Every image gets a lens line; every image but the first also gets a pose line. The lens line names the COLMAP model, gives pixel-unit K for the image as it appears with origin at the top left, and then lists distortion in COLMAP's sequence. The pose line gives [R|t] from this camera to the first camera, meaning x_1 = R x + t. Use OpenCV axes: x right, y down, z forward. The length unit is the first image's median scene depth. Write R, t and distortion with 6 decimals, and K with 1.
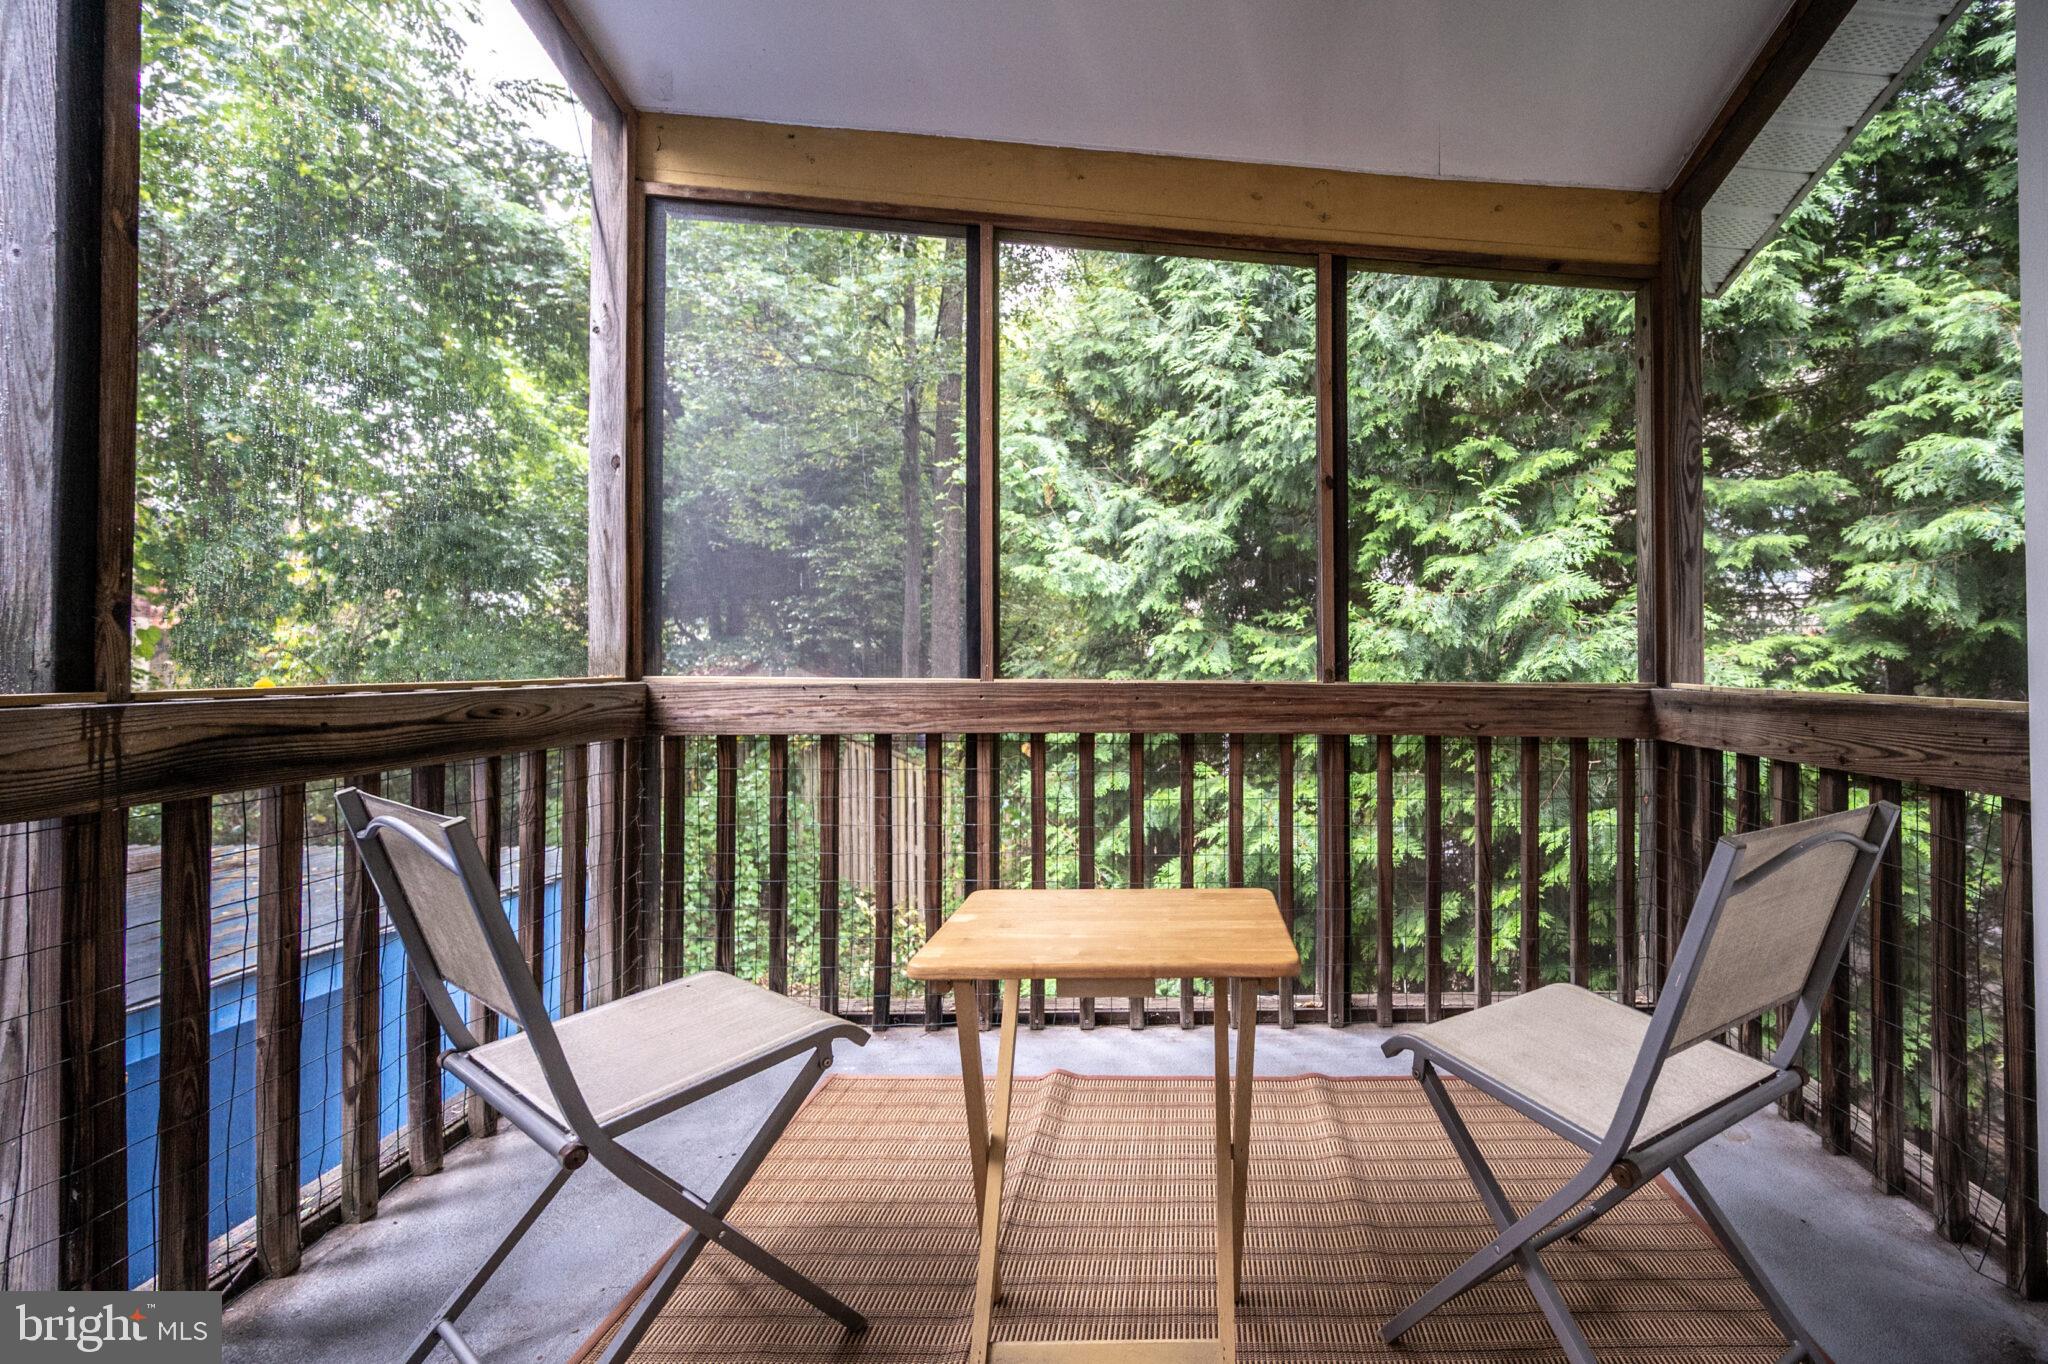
lens RADIAL K [[855.5, 0, 1020.3], [0, 855.5, 681.0], [0, 0, 1]] dist [0.000419, -0.000654]
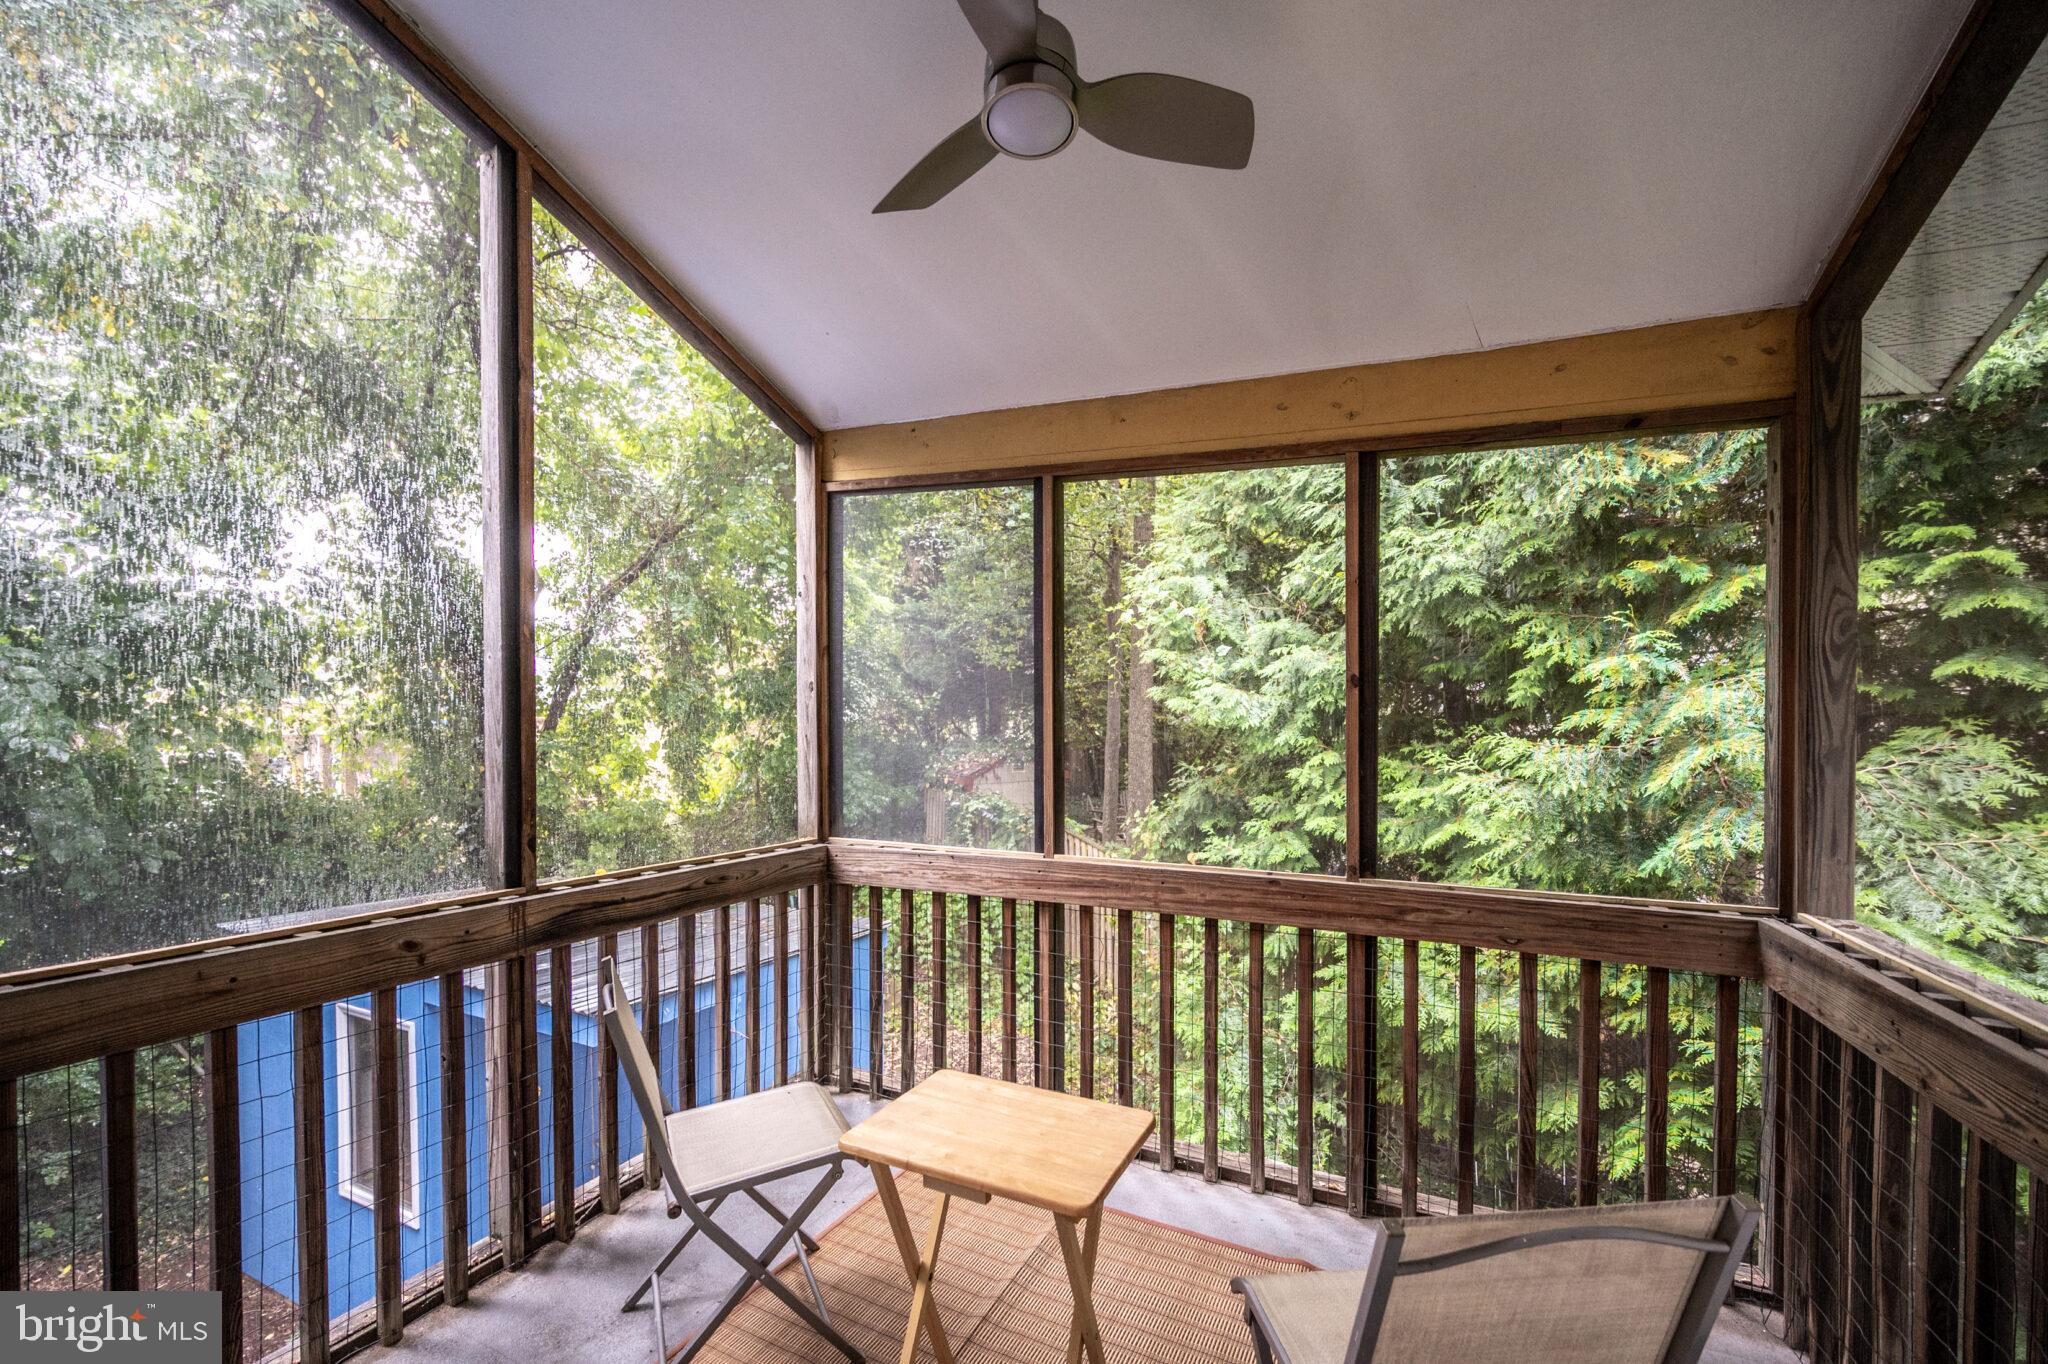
lens RADIAL K [[806.8, 0, 1020.9], [0, 806.8, 673.6], [0, 0, 1]] dist [-0.001568, -0.000448]
pose [[0.885698, -0.030592, -0.463252, 0.340517], [0.036701, 0.999318, 0.004176, -0.194668], [0.462808, -0.020701, 0.886217, -0.031536]]
